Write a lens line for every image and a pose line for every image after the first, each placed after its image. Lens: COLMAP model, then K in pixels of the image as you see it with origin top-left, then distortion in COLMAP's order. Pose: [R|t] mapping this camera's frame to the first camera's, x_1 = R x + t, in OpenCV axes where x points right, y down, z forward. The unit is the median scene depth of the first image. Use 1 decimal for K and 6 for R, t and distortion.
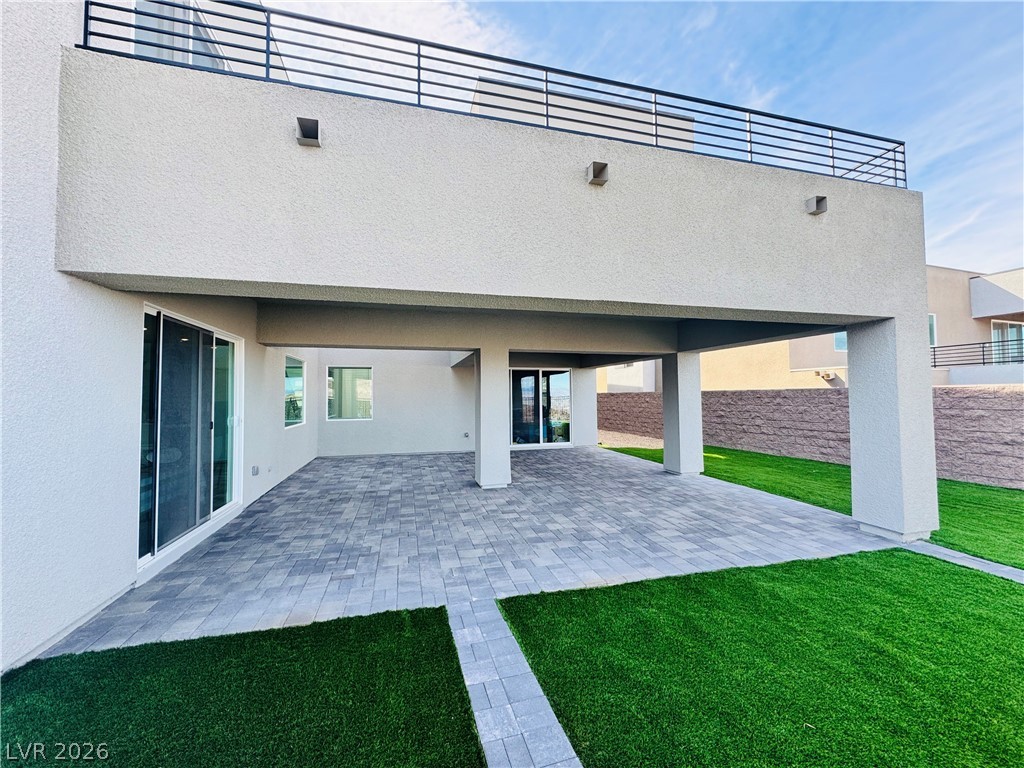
lens RADIAL K [[408.4, 0, 510.3], [0, 408.4, 380.9], [0, 0, 1]] dist [-0.006835, 0.000984]
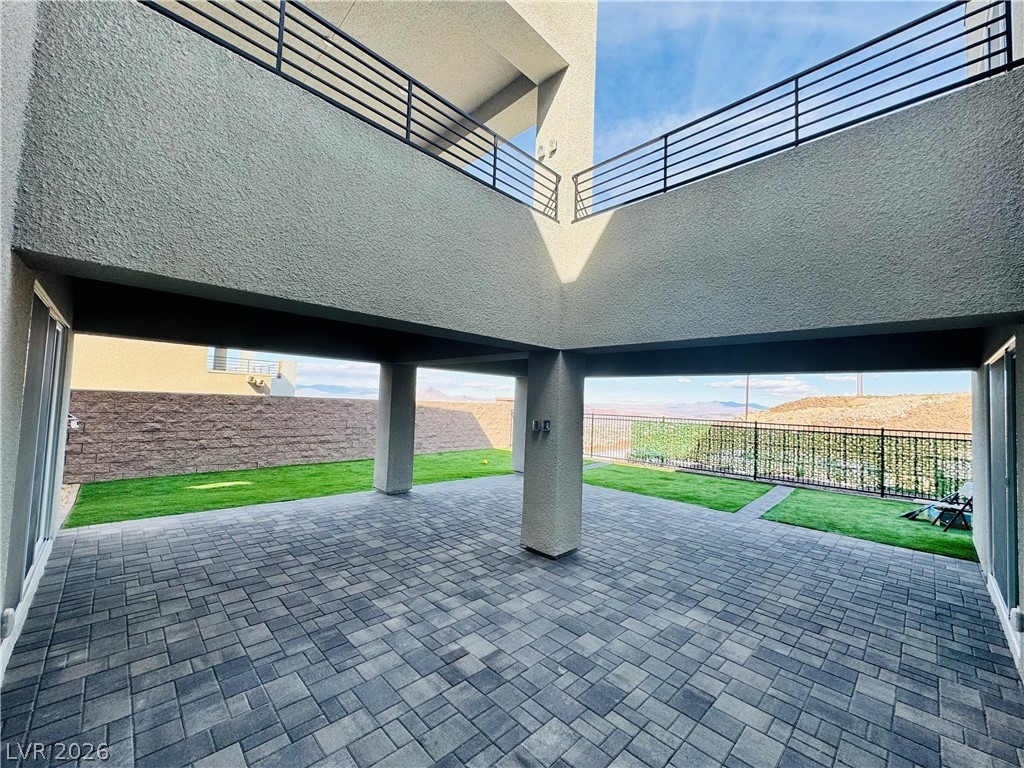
lens RADIAL K [[408.4, 0, 511.8], [0, 408.4, 387.2], [0, 0, 1]] dist [-0.006835, 0.000984]
pose [[-0.489068, 0.034102, 0.871579, -0.397342], [-0.056856, 0.995864, -0.070868, 0.033056], [-0.870391, -0.084214, -0.485106, 0.908007]]
